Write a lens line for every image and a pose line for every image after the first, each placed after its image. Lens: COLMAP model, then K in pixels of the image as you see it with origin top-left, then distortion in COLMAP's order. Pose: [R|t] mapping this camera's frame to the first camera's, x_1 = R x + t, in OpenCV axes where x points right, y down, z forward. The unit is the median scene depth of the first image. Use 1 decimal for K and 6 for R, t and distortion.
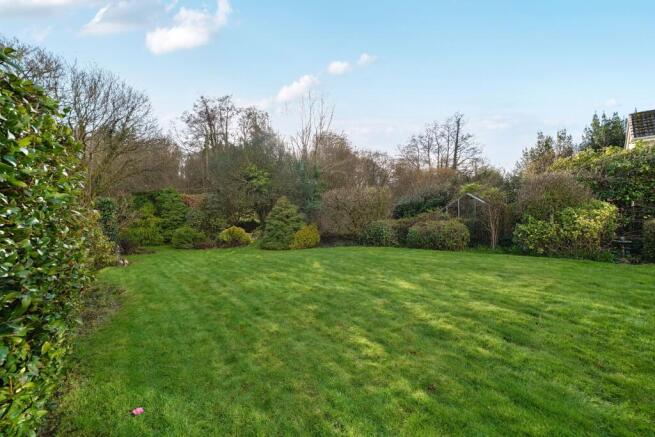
lens RADIAL K [[246.3, 0, 327.5], [0, 246.3, 218.5], [0, 0, 1]] dist [-0.009698, -0.000039]
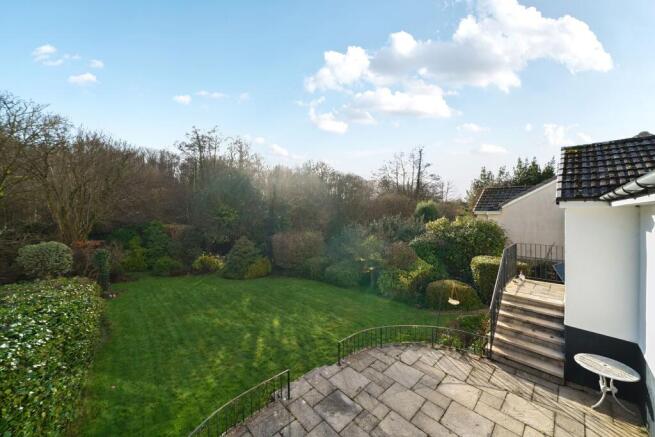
lens RADIAL K [[227.5, 0, 319.7], [0, 227.5, 217.5], [0, 0, 1]] dist [0.001004, -0.000018]
pose [[0.999169, 0.019564, 0.035747, 0.177636], [-0.017616, 0.998386, -0.053998, -0.128707], [-0.036746, 0.053323, 0.997901, -0.219428]]
